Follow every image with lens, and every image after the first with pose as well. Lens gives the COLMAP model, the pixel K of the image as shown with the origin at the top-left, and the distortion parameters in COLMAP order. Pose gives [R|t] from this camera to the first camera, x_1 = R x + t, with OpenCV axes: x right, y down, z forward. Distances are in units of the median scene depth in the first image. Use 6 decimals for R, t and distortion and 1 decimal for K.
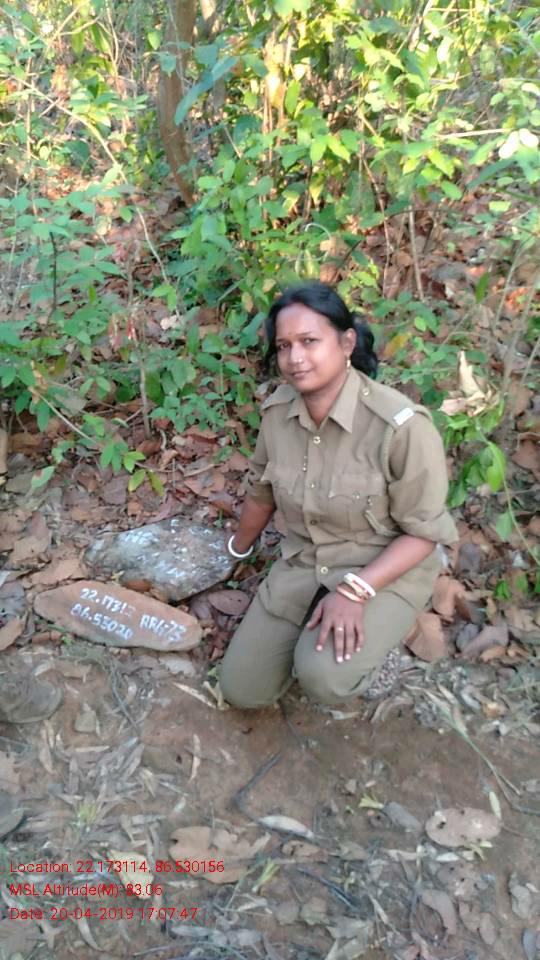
lens RADIAL K [[695.3, 0, 270.0], [0, 695.3, 480.0], [0, 0, 1]] dist [0.009078, 0.002462]
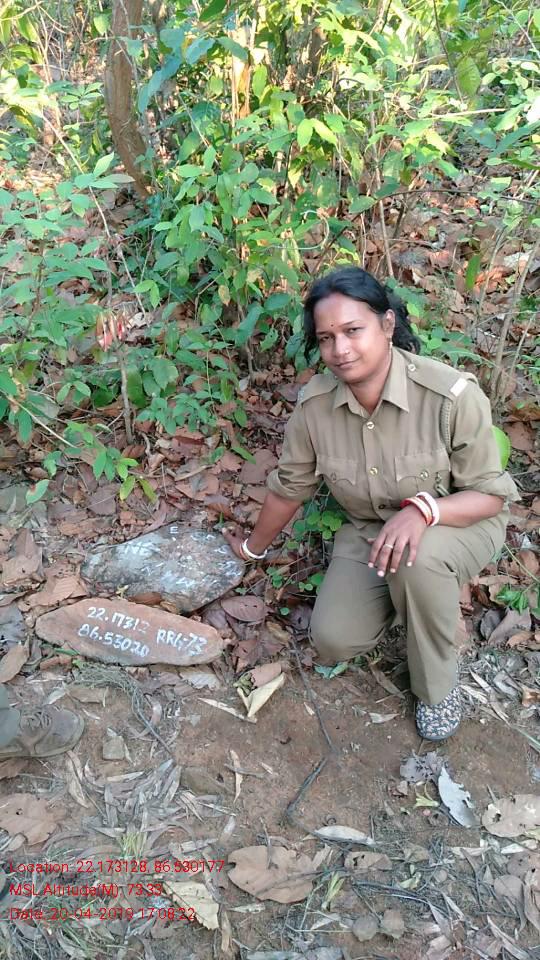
lens RADIAL K [[707.8, 0, 270.0], [0, 707.8, 480.0], [0, 0, 1]] dist [0.000881, -0.001988]
pose [[0.993409, -0.066004, 0.093711, -0.105769], [0.065512, 0.997817, 0.008320, -0.007025], [-0.094056, -0.002125, 0.995565, 0.027213]]
